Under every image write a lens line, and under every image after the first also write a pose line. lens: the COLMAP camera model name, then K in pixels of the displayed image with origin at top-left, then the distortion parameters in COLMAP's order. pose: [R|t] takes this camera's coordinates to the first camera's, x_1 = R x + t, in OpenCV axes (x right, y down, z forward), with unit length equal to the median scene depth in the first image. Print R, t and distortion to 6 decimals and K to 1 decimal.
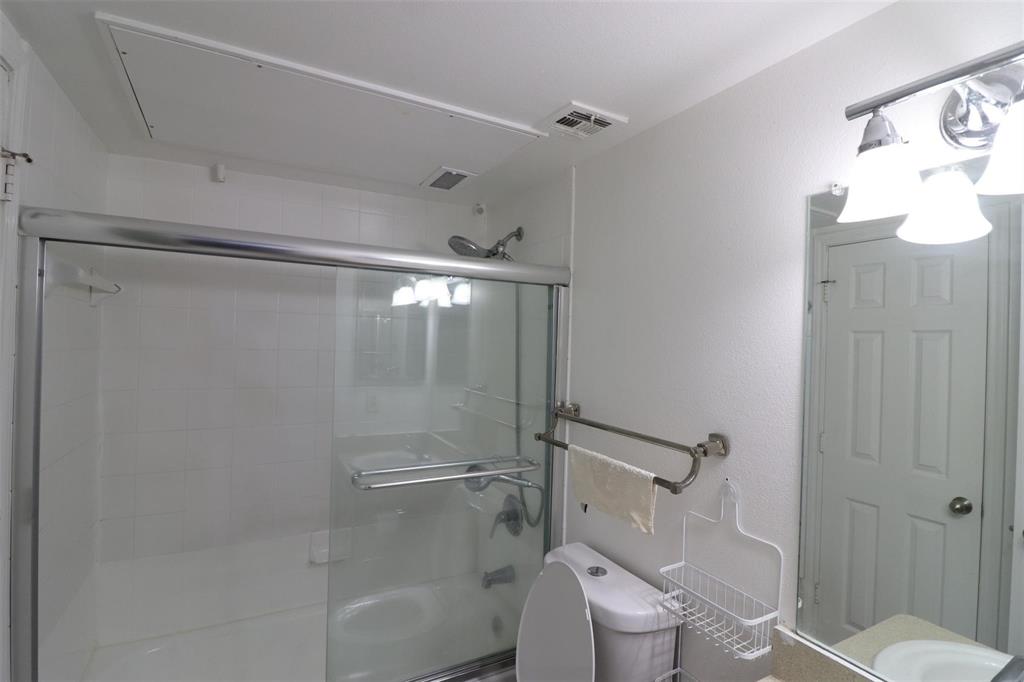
lens RADIAL K [[507.9, 0, 515.3], [0, 507.9, 339.0], [0, 0, 1]] dist [0.010351, -0.013981]
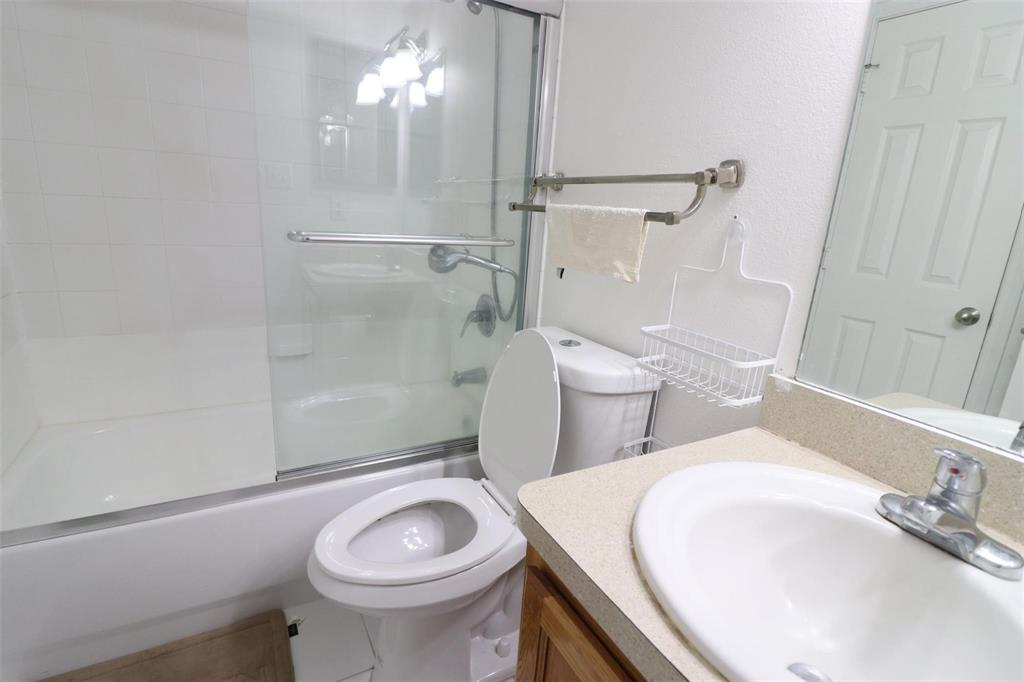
lens RADIAL K [[507.9, 0, 515.3], [0, 507.9, 339.0], [0, 0, 1]] dist [0.010351, -0.013981]
pose [[0.999159, 0.033911, 0.023068, 0.043492], [-0.038668, 0.966359, 0.254273, 0.224684], [-0.013669, -0.254951, 0.966857, 0.139935]]
